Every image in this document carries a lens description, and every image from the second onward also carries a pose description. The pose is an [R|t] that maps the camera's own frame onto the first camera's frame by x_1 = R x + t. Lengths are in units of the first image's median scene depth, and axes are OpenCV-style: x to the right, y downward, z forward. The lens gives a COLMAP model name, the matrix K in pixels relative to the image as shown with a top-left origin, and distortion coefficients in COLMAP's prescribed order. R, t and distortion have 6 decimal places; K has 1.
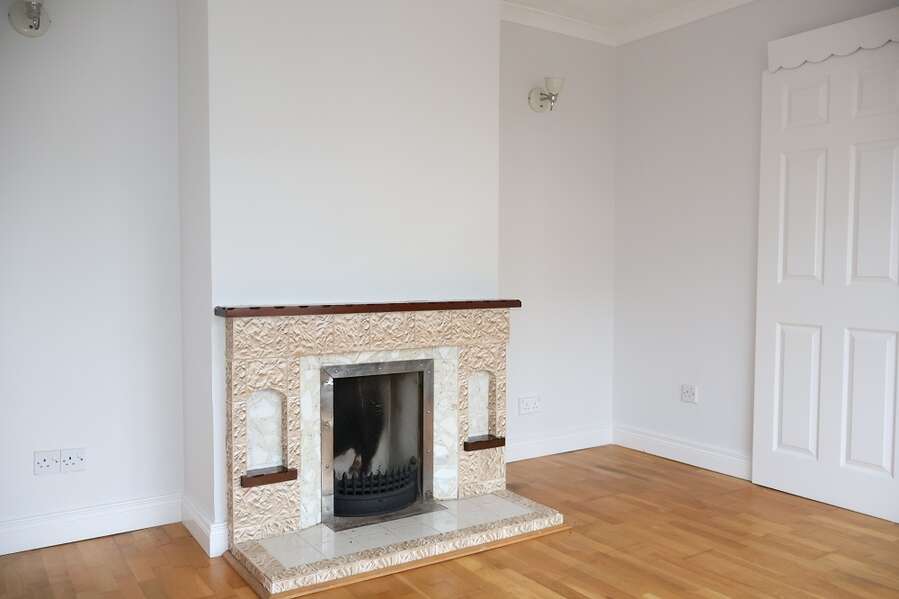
lens RADIAL K [[749.7, 0, 455.0], [0, 749.7, 300.7], [0, 0, 1]] dist [0.001017, -0.000587]
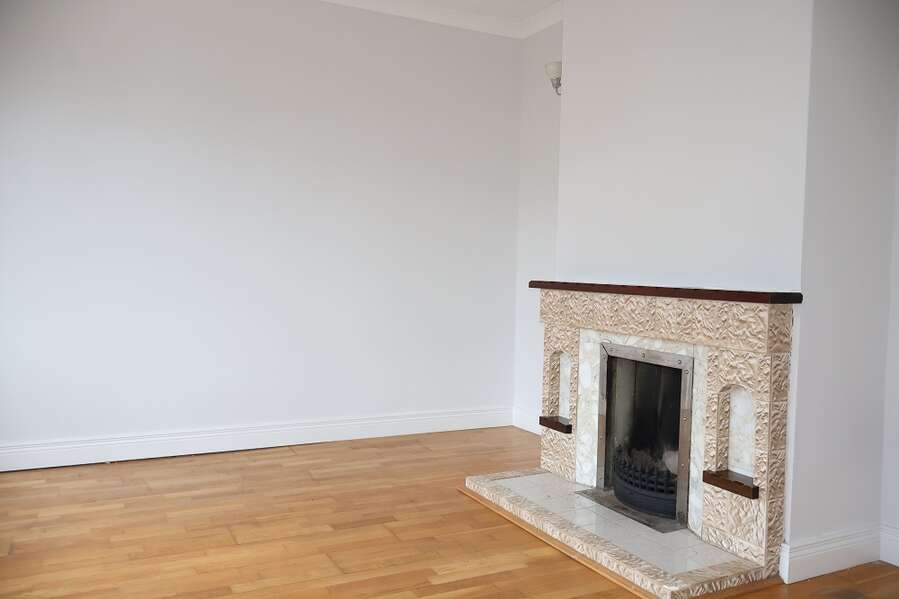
lens RADIAL K [[749.7, 0, 455.0], [0, 749.7, 300.7], [0, 0, 1]] dist [0.001017, -0.000587]
pose [[-0.098274, 0.036621, -0.994485, 0.862107], [-0.076840, 0.996060, 0.044272, -0.002385], [0.992188, 0.080767, -0.095073, 0.846865]]
